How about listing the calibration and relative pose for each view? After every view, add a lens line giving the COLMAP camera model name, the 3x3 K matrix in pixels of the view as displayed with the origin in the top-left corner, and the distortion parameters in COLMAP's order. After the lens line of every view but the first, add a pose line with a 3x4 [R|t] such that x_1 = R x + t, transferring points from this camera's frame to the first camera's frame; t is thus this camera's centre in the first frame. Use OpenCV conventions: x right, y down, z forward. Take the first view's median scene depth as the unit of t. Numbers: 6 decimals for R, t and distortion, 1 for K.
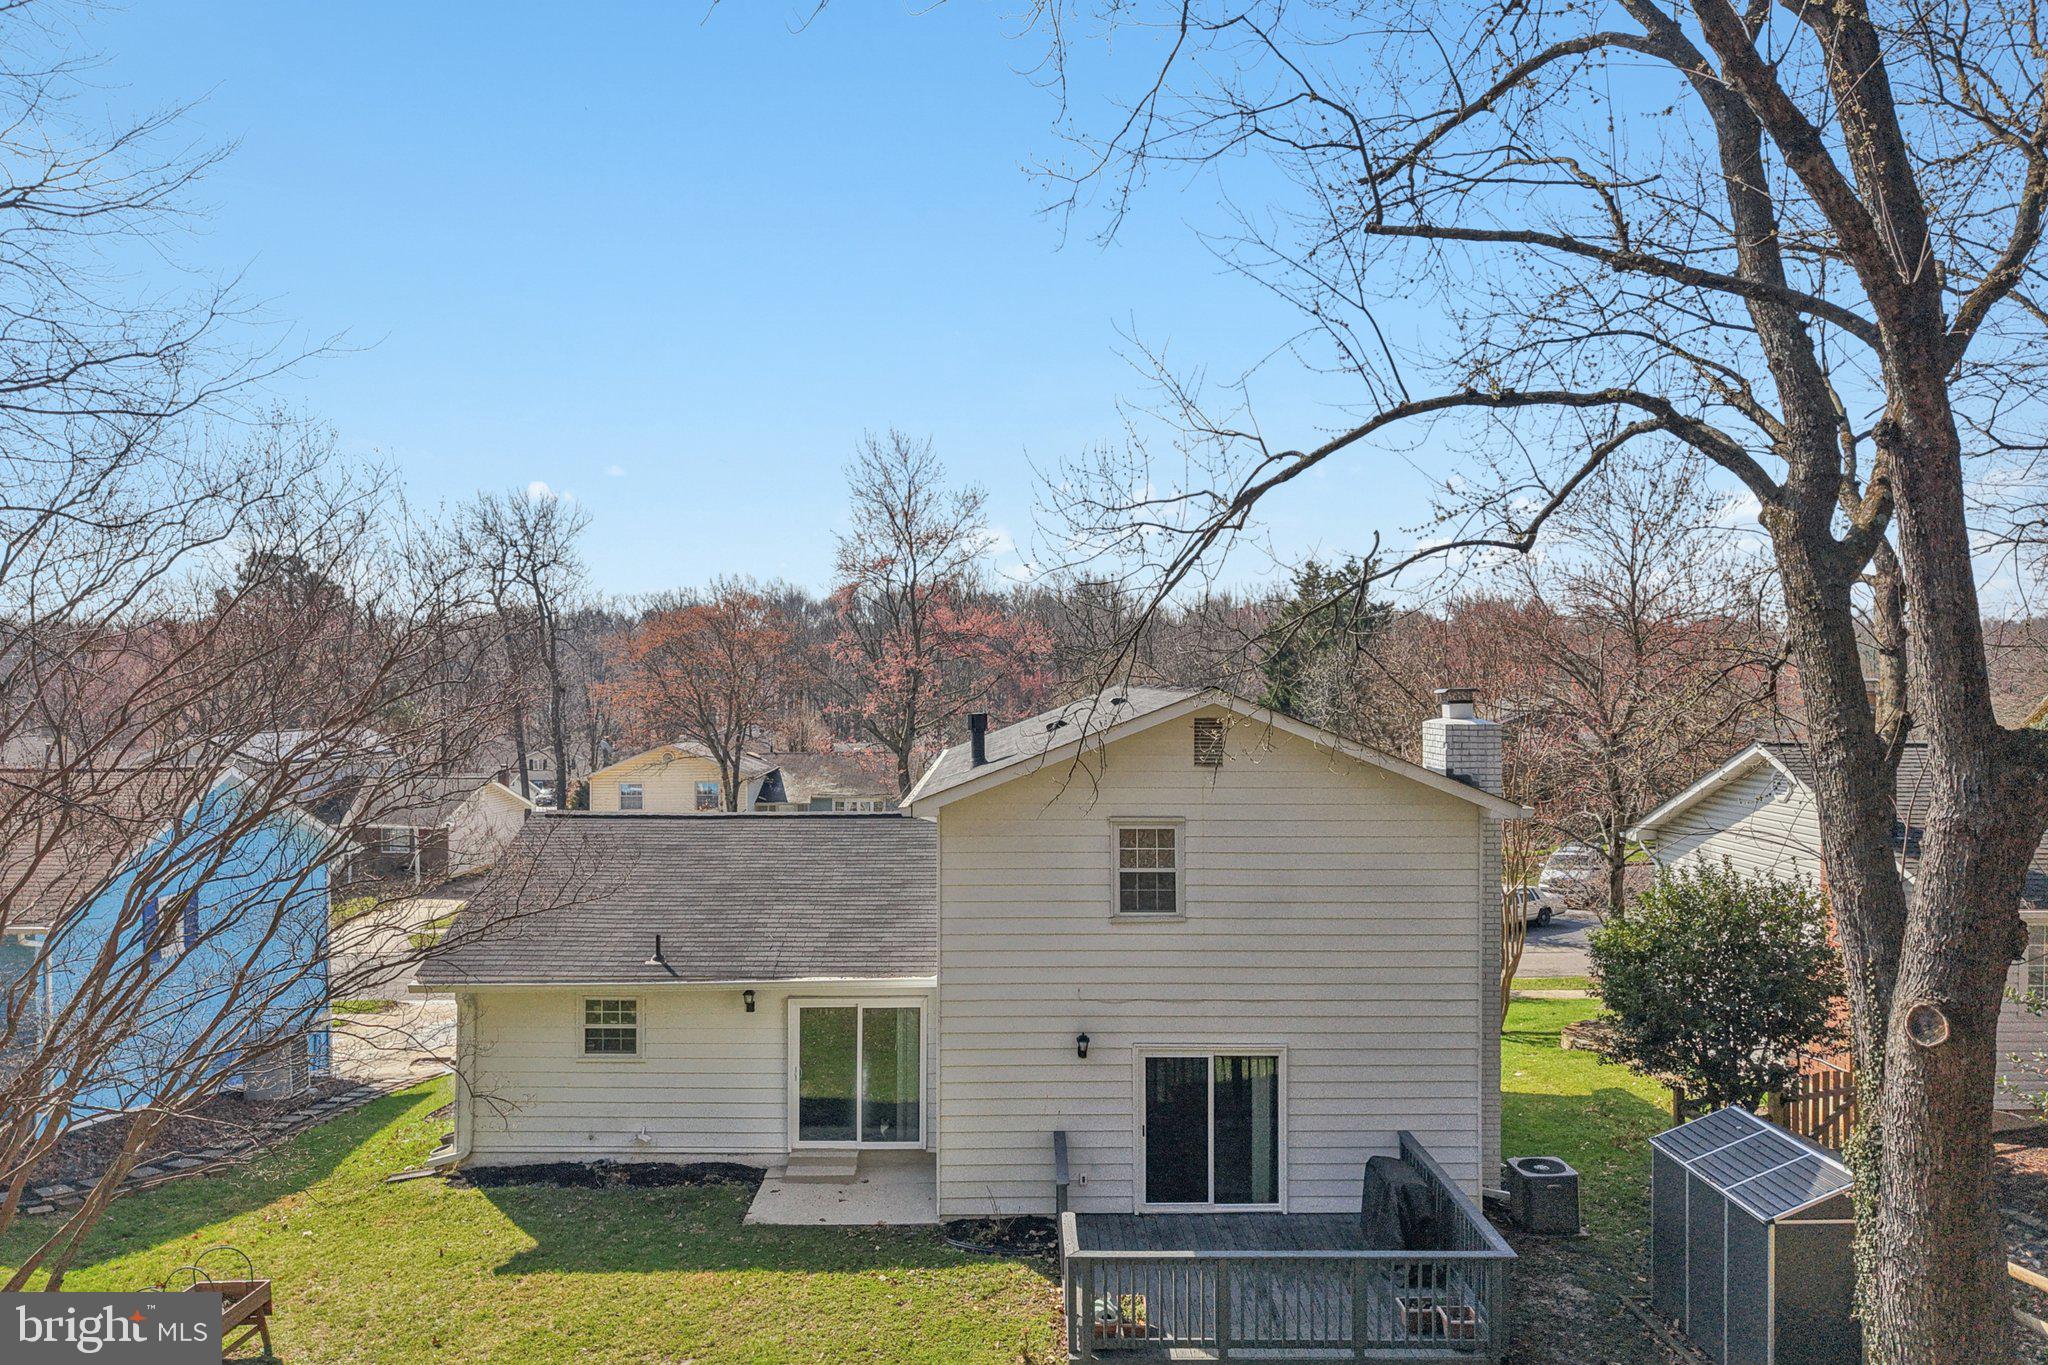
lens RADIAL K [[1329.1, 0, 1018.4], [0, 1329.1, 688.4], [0, 0, 1]] dist [0.032897, -0.021663]
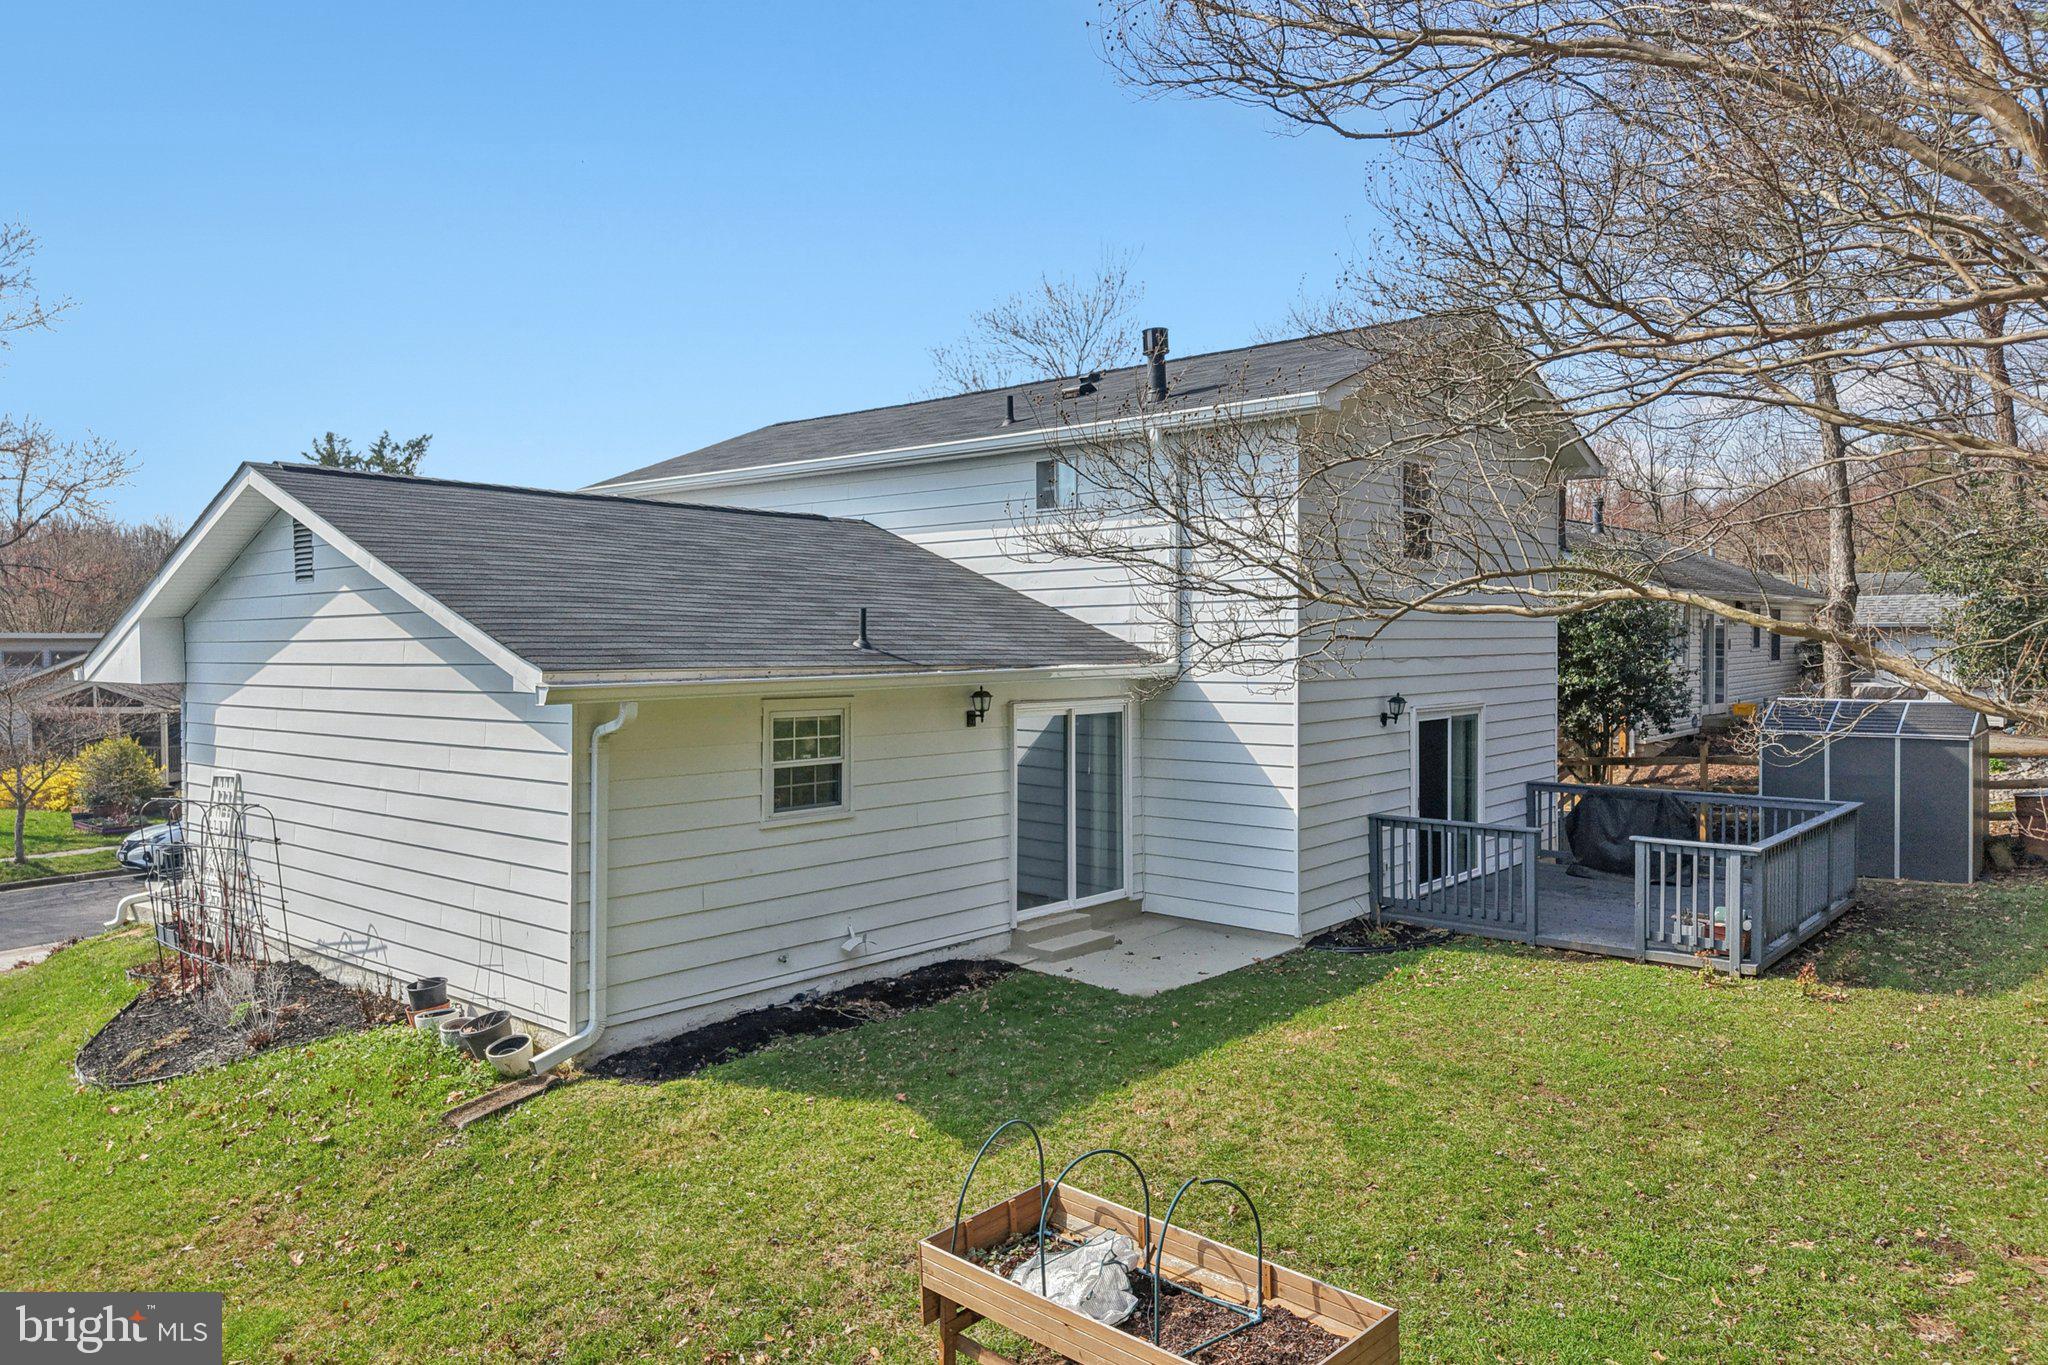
lens RADIAL K [[1329.1, 0, 1017.4], [0, 1329.1, 667.9], [0, 0, 1]] dist [0.032897, -0.021663]
pose [[0.675766, -0.022501, 0.736773, -0.666977], [0.001468, 0.999573, 0.029180, 0.195519], [-0.737115, -0.018637, 0.675511, 0.545922]]
